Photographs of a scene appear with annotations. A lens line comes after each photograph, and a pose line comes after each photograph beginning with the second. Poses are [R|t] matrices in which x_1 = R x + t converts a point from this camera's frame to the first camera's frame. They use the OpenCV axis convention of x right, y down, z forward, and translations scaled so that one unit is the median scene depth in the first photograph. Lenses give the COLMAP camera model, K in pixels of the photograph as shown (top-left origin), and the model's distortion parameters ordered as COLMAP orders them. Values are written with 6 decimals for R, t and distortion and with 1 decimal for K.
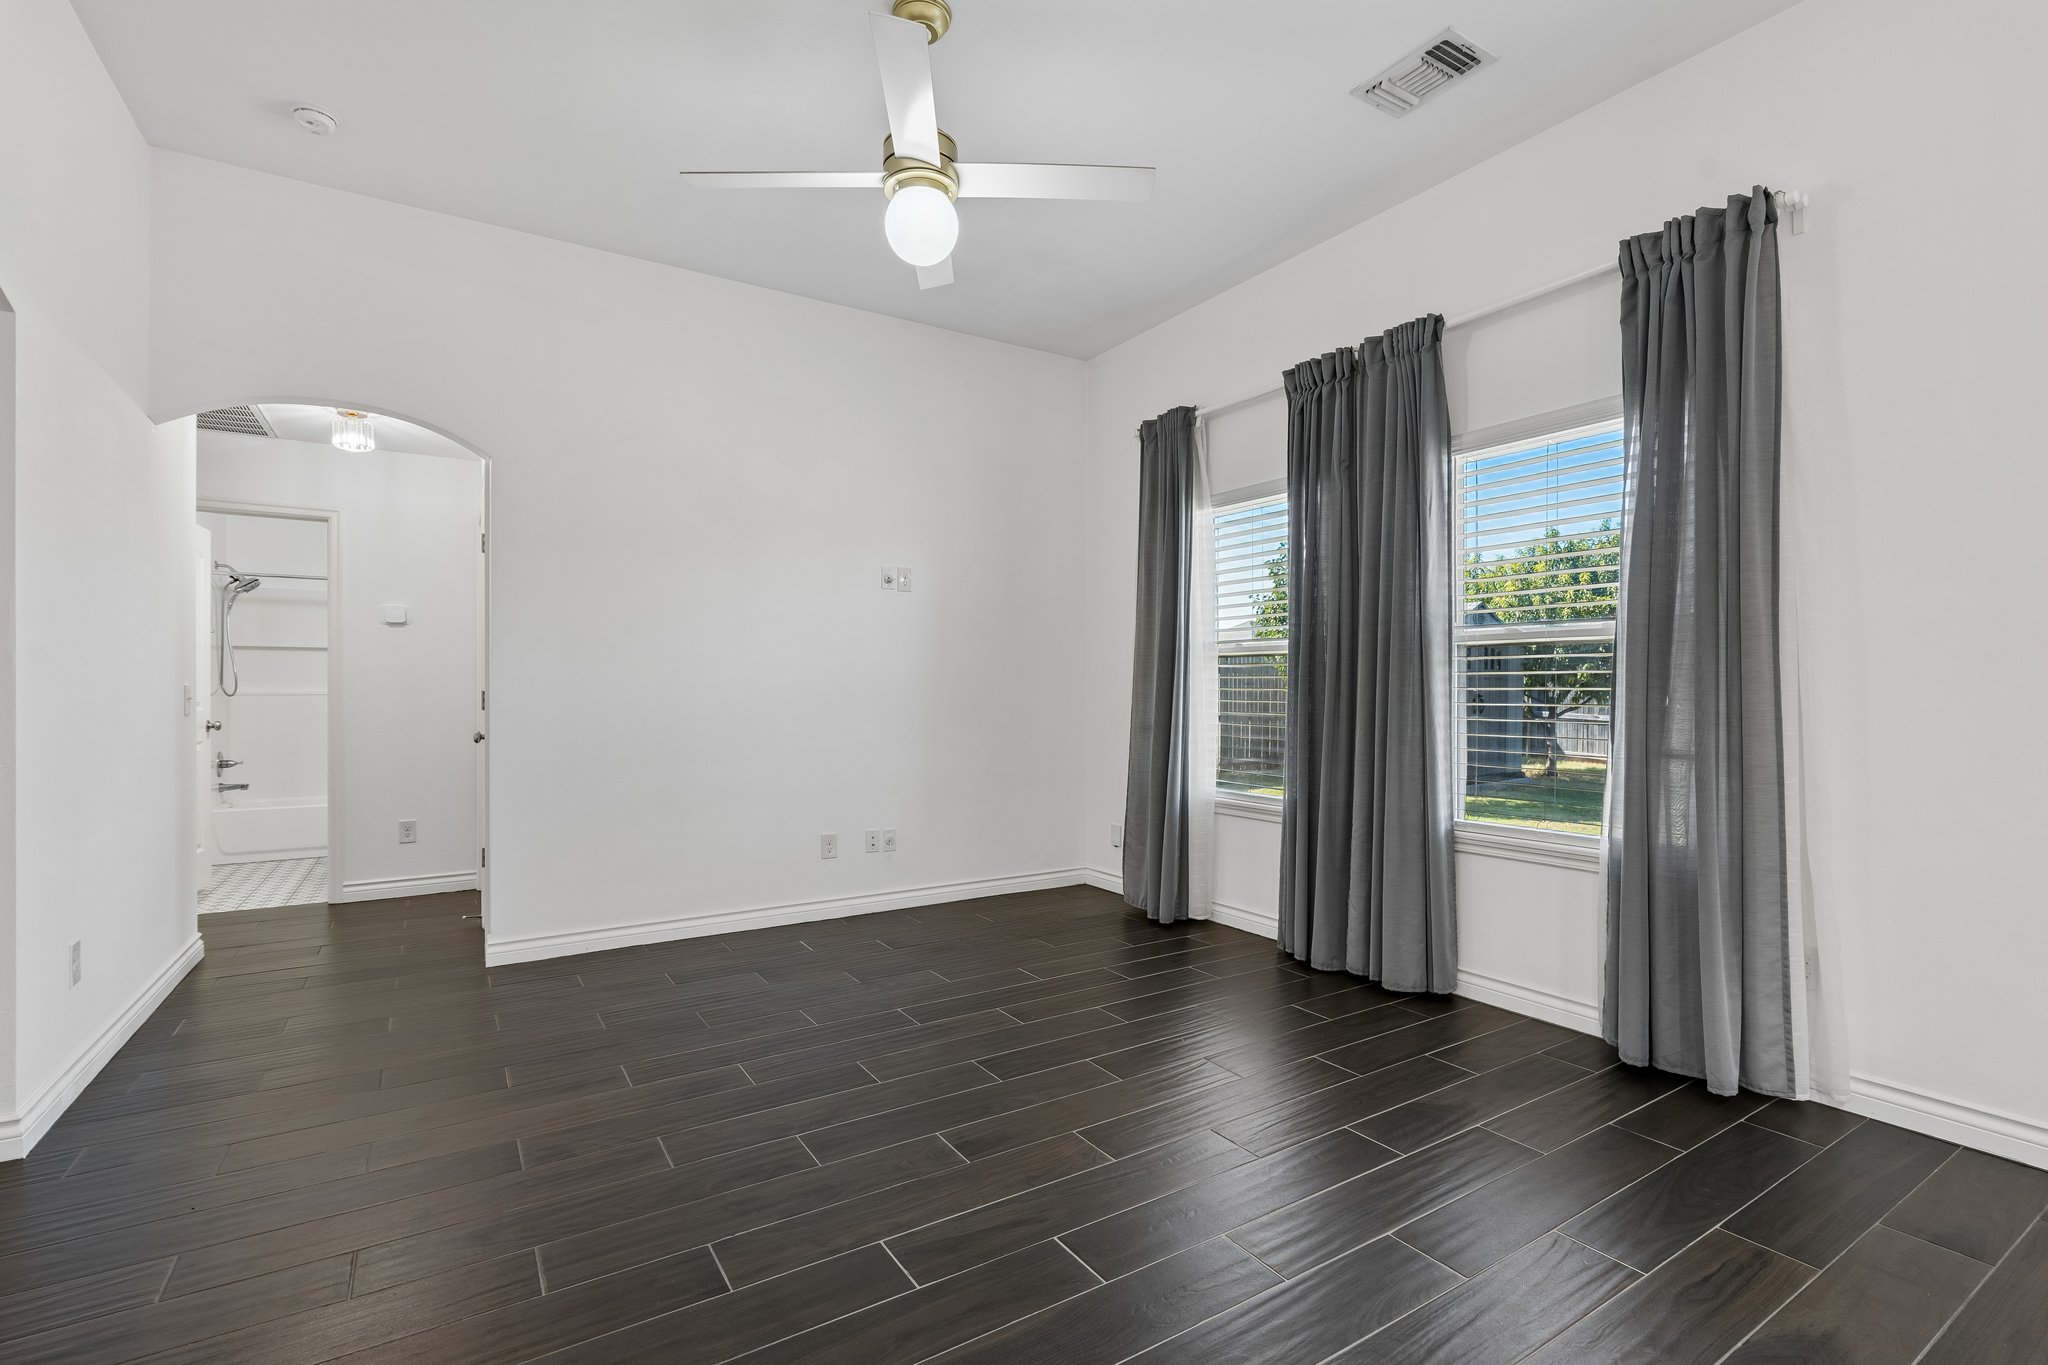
lens RADIAL K [[933.9, 0, 1027.9], [0, 933.9, 691.1], [0, 0, 1]] dist [-0.002520, 0.000323]
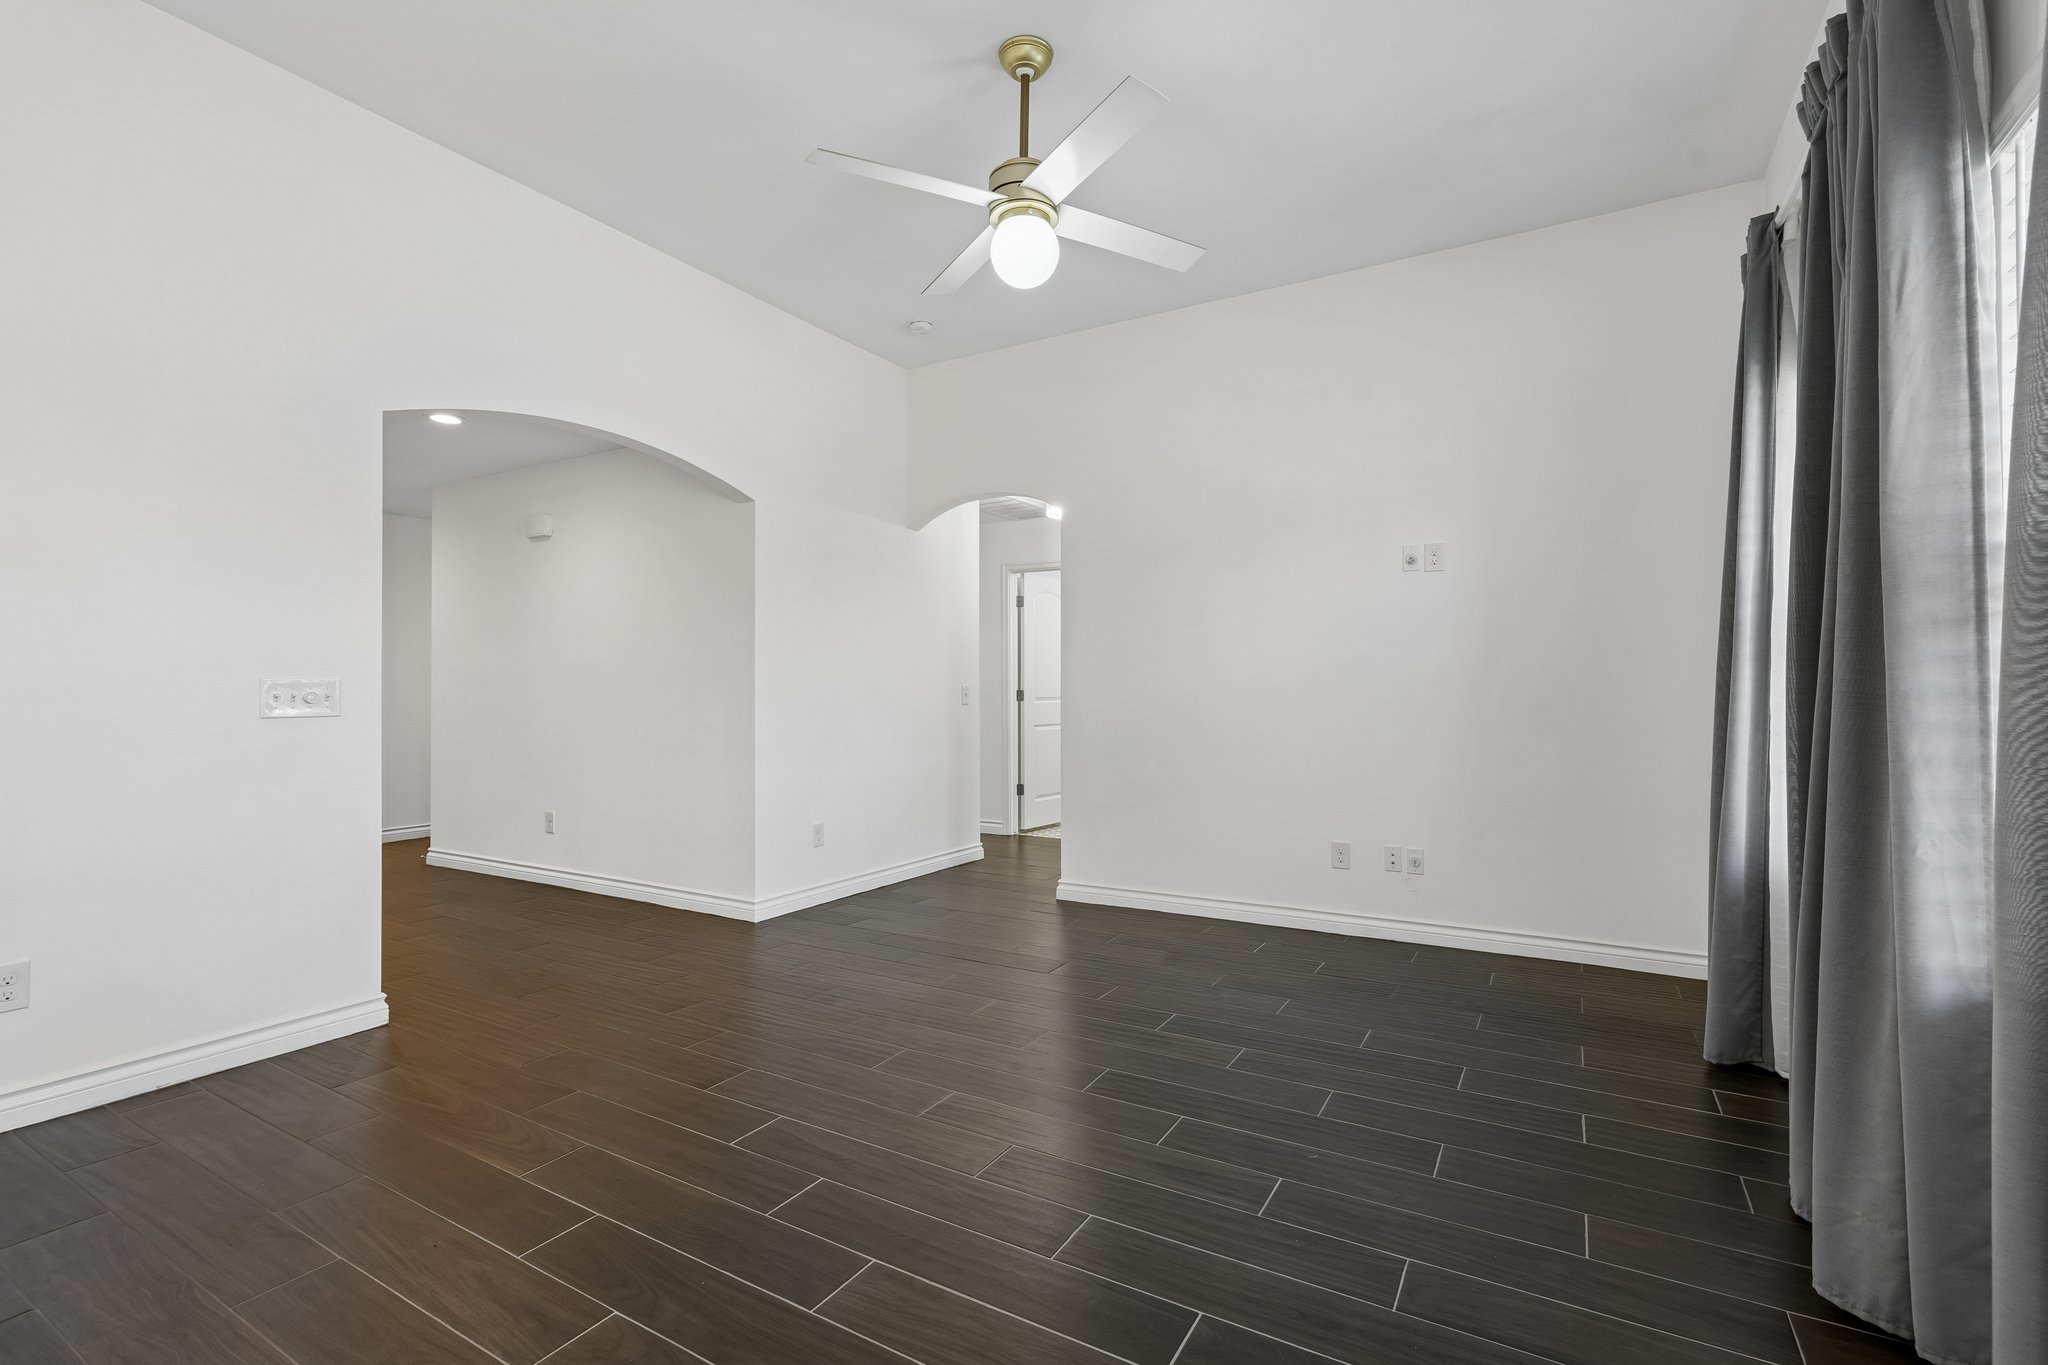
lens RADIAL K [[933.9, 0, 1024.8], [0, 933.9, 685.1], [0, 0, 1]] dist [-0.002520, 0.000323]
pose [[0.452160, -0.006956, -0.891909, 0.475785], [0.001475, 0.999974, -0.007051, 0.002059], [0.891935, 0.001873, 0.452159, 0.297507]]
